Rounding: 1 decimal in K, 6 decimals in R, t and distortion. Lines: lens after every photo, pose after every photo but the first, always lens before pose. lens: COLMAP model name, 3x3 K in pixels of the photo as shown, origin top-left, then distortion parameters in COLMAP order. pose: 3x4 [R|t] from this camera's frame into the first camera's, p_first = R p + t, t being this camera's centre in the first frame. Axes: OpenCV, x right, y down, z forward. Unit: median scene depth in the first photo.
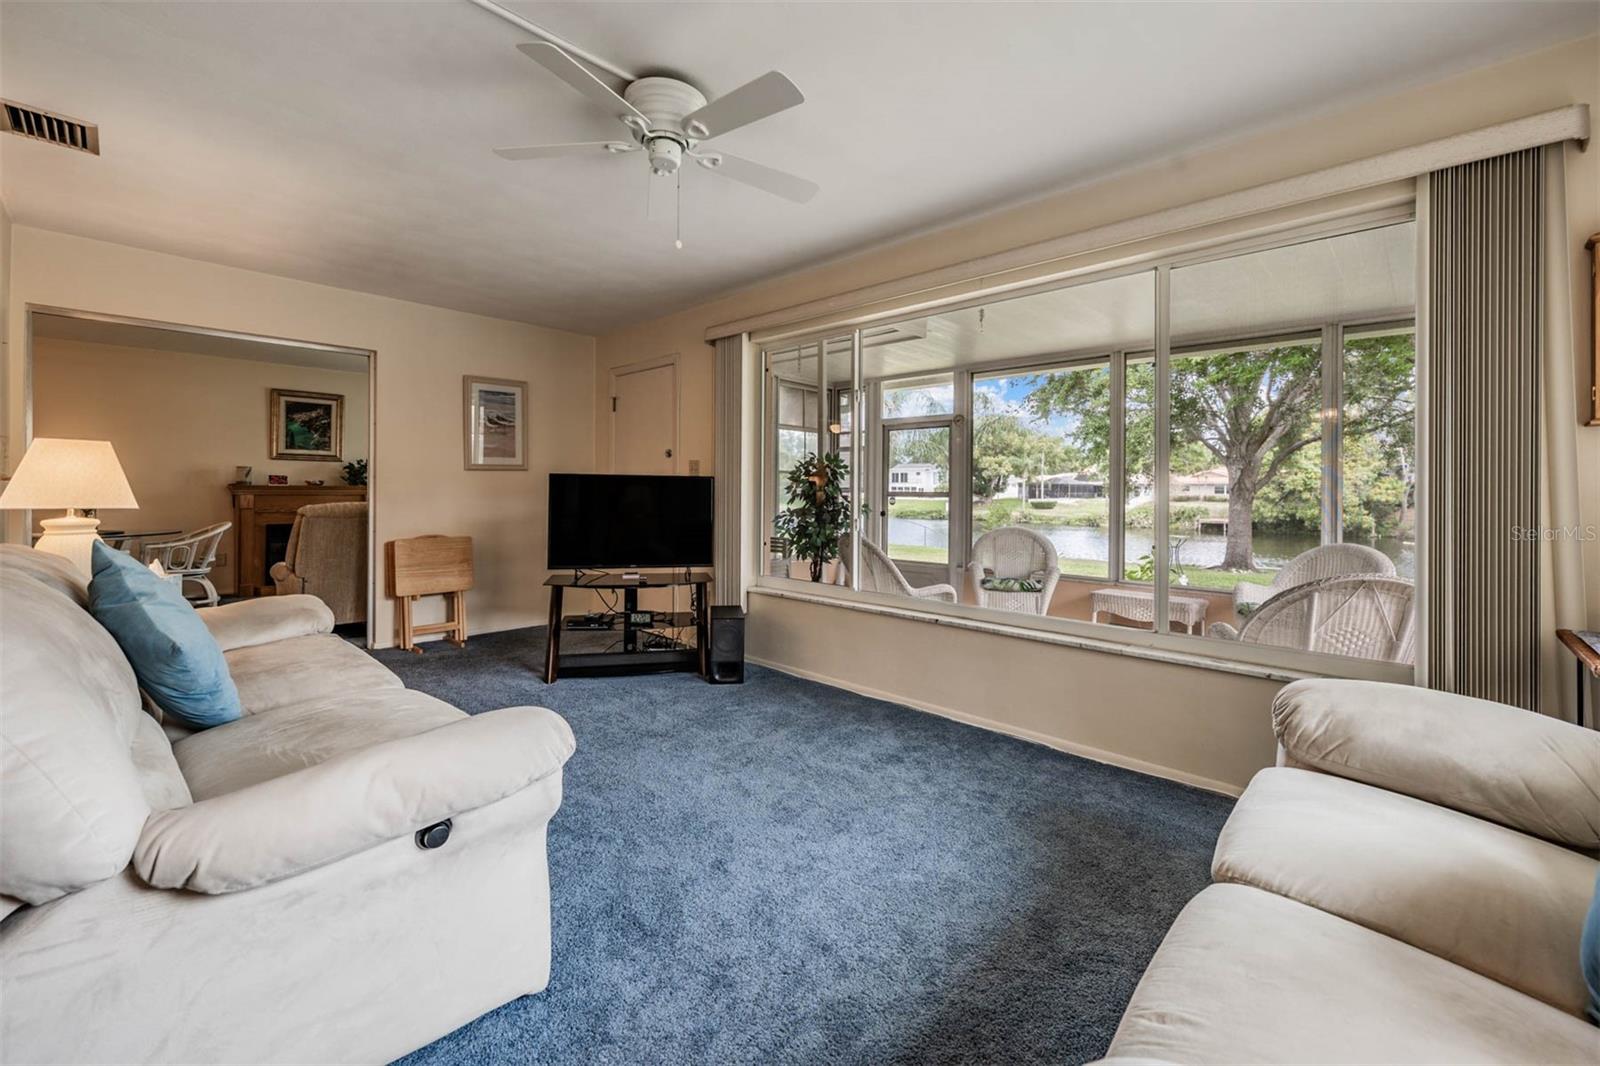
lens RADIAL K [[646.1, 0, 791.0], [0, 646.1, 486.8], [0, 0, 1]] dist [0.000788, -0.000105]
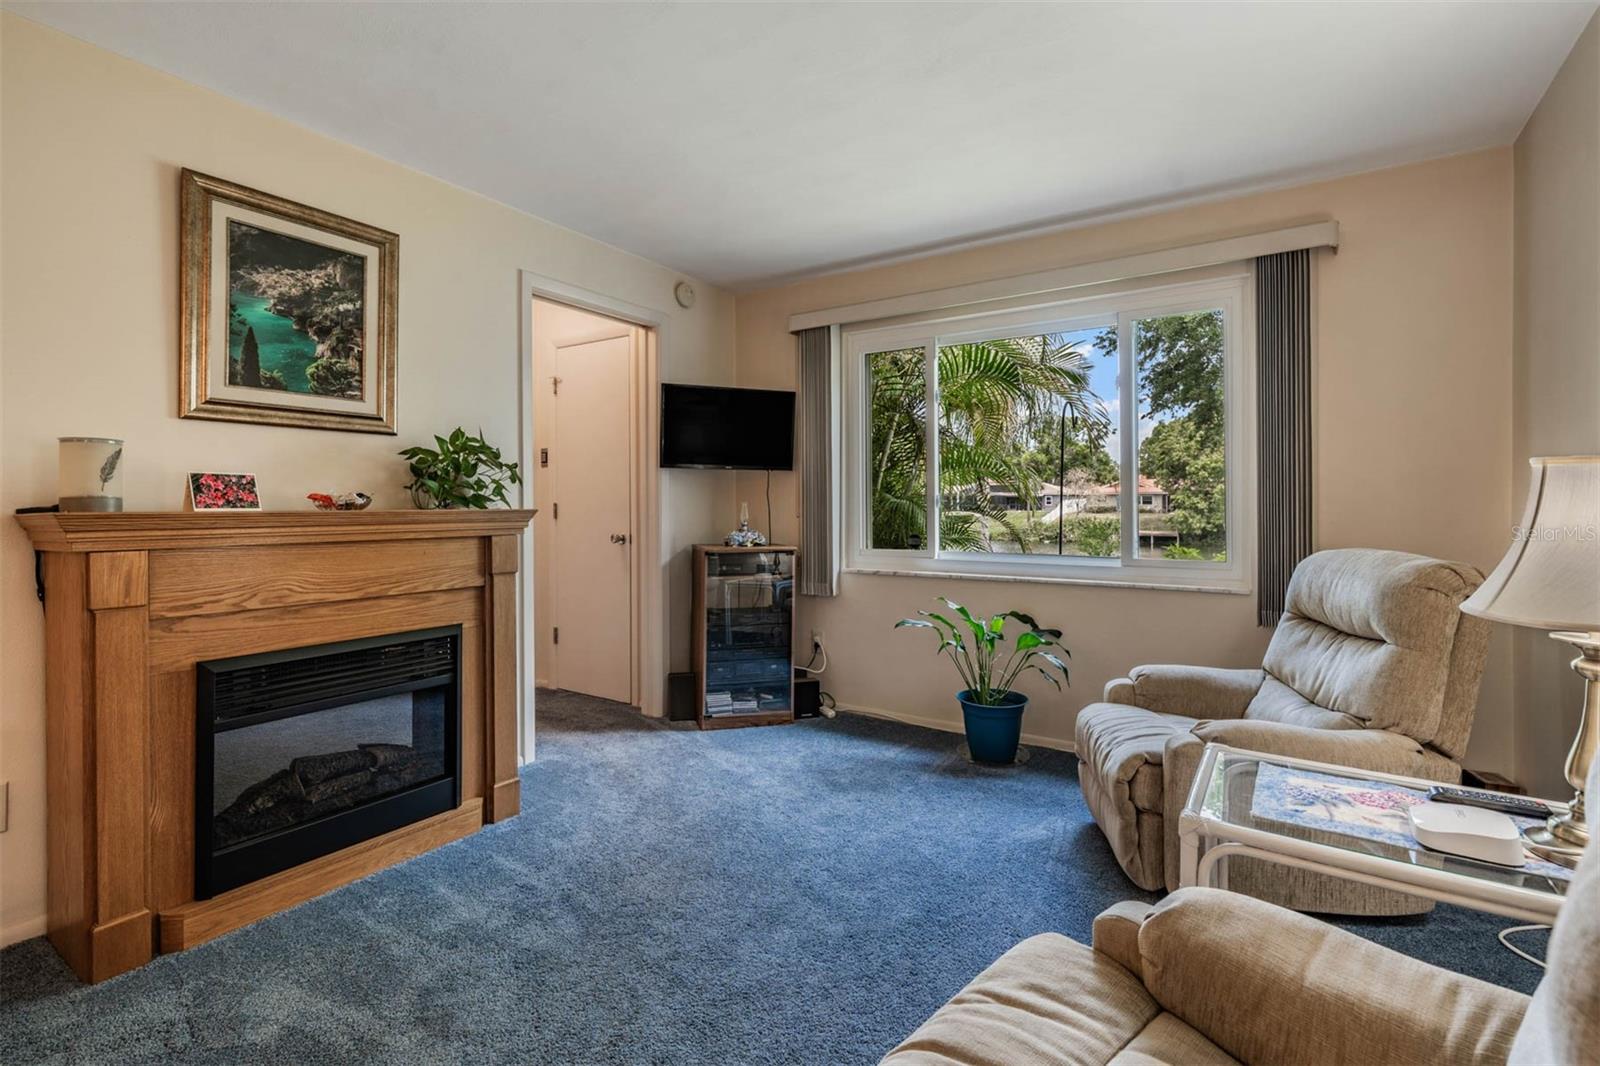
lens RADIAL K [[731.8, 0, 794.4], [0, 731.8, 500.5], [0, 0, 1]] dist [-0.002240, 0.000997]
pose [[0.980766, -0.008635, 0.194997, -0.058285], [0.008589, 0.999963, 0.001081, -0.000504], [-0.194999, 0.000615, 0.980803, 0.061253]]
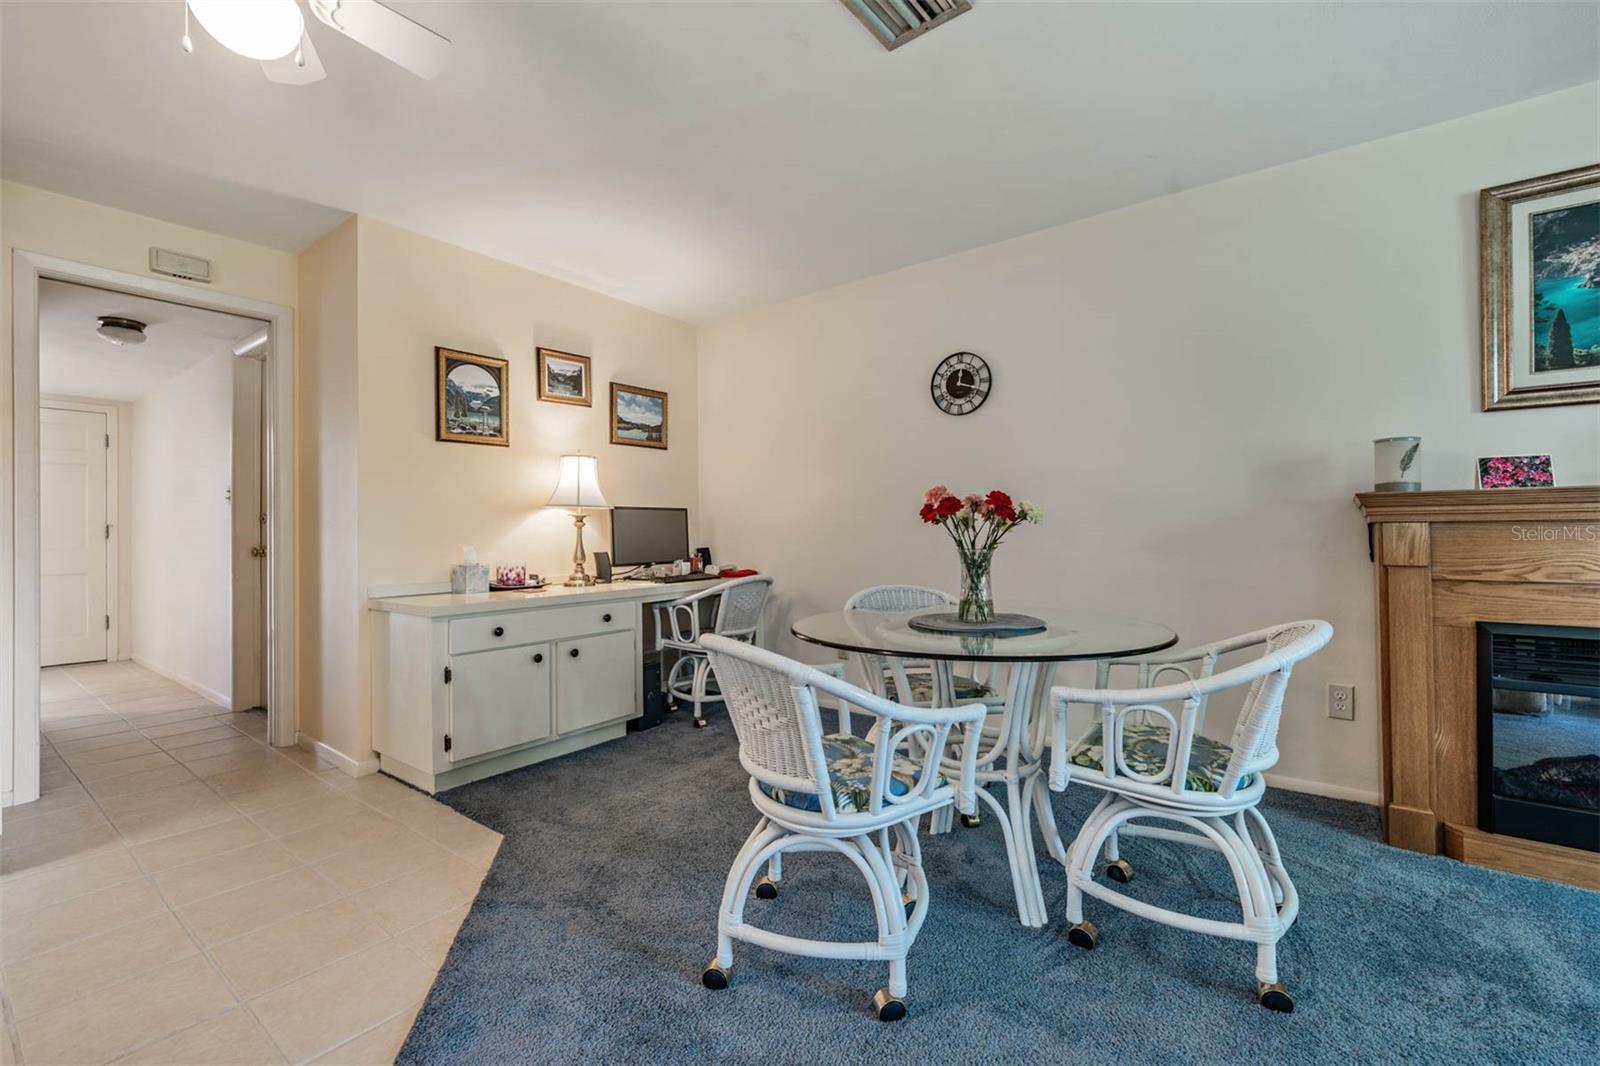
lens RADIAL K [[696.3, 0, 789.2], [0, 696.3, 521.9], [0, 0, 1]] dist [0.000237, 0.000137]
pose [[0.115962, -0.019990, -0.993052, -0.048684], [0.013076, 0.999742, -0.018598, 0.001264], [0.993168, -0.010828, 0.116193, 0.059744]]
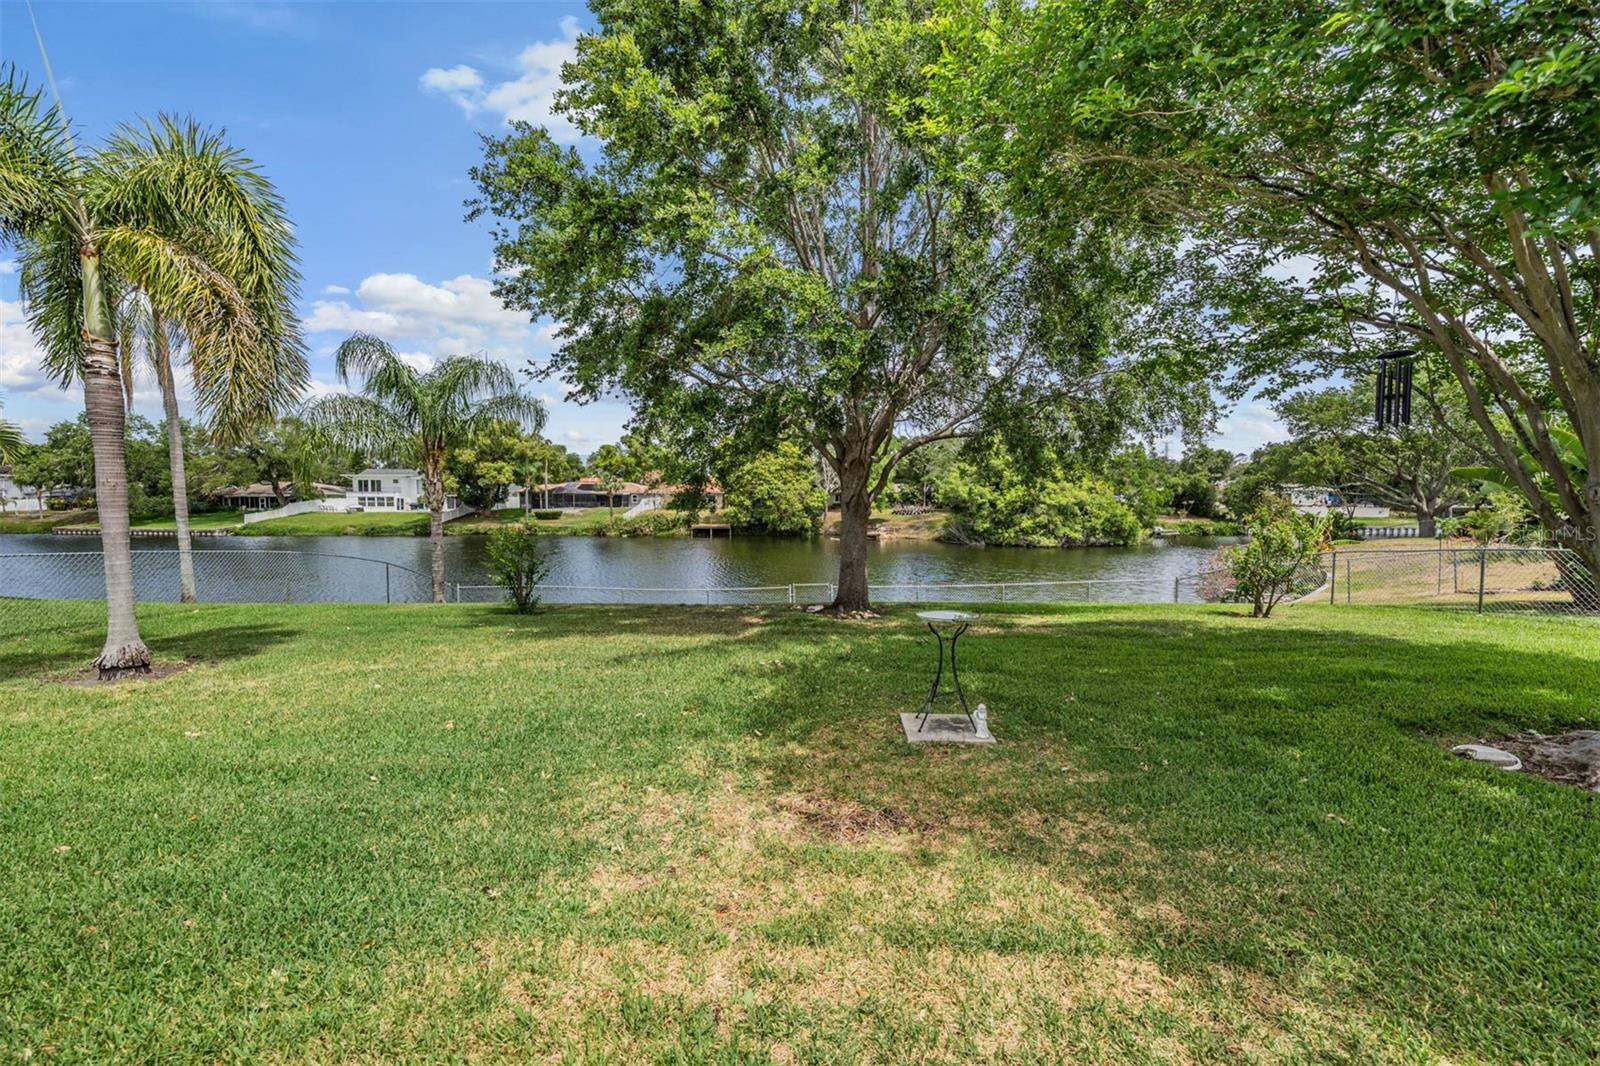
lens RADIAL K [[630.8, 0, 799.9], [0, 630.8, 527.0], [0, 0, 1]] dist [-0.007038, 0.001380]
pose [[0.725317, -0.037799, 0.687377, 0.033185], [0.003521, 0.998682, 0.051203, -0.001757], [-0.688406, -0.034718, 0.724494, 0.114476]]
